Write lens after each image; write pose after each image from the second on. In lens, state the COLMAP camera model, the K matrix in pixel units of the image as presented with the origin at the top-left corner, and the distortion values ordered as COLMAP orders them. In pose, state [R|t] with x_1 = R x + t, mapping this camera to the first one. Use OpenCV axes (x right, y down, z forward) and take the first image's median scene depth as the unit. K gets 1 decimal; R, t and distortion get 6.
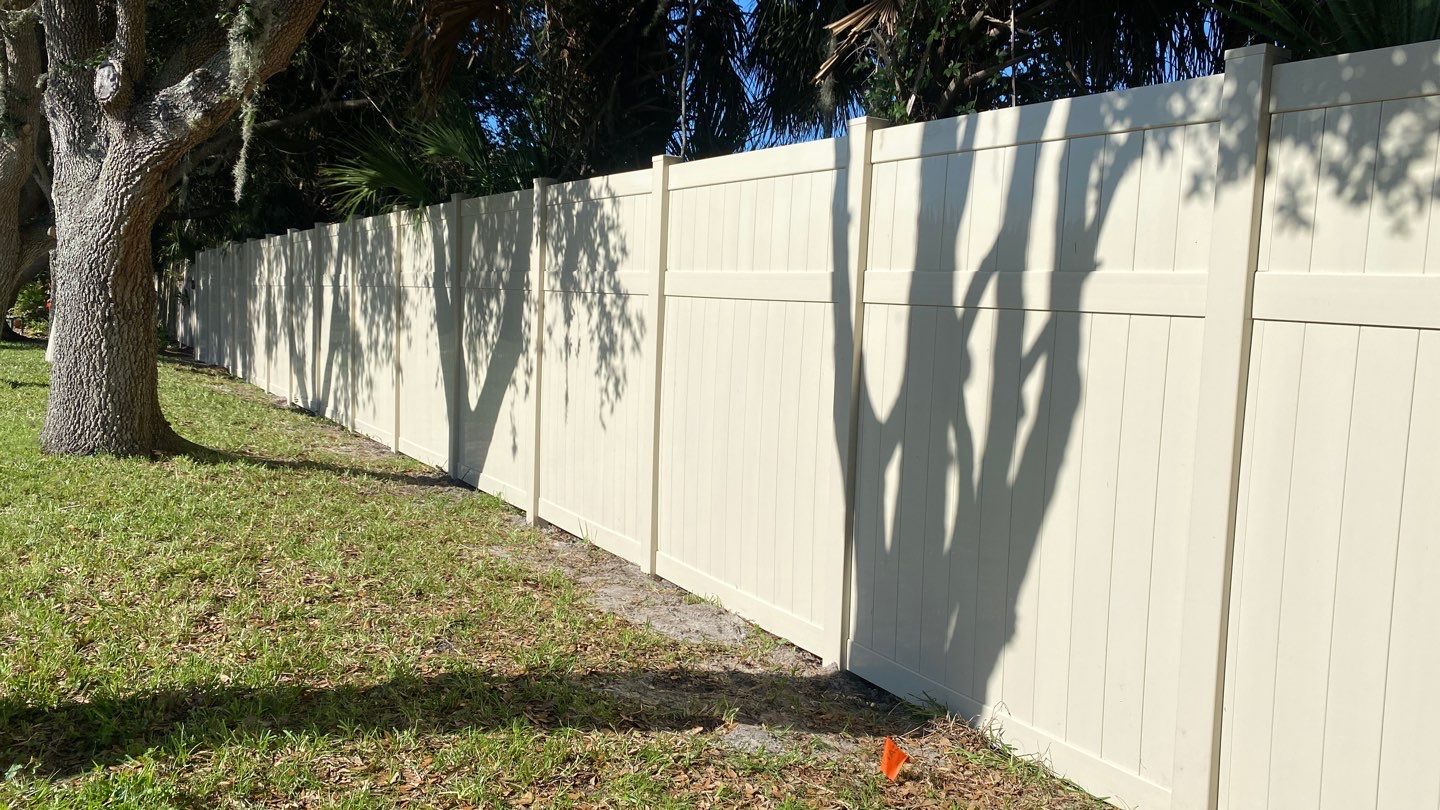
lens RADIAL K [[1101.4, 0, 720.0], [0, 1101.4, 405.0], [0, 0, 1]] dist [-0.002159, -0.000539]
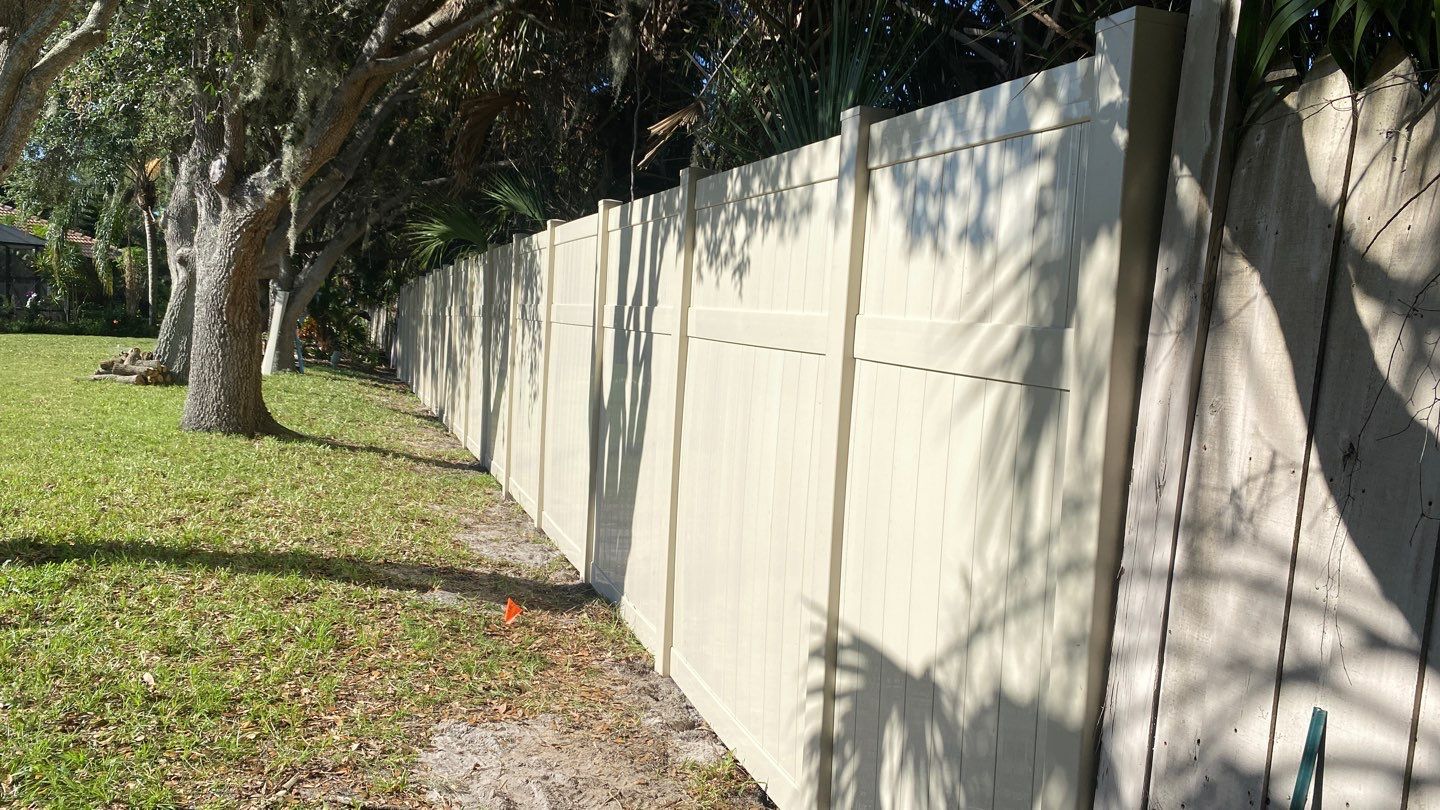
lens RADIAL K [[1101.4, 0, 720.0], [0, 1101.4, 405.0], [0, 0, 1]] dist [-0.002159, -0.000539]
pose [[0.976421, 0.027989, -0.214052, 0.365514], [-0.034823, 0.998995, -0.028224, 0.027797], [0.213047, 0.035013, 0.976414, -0.230834]]
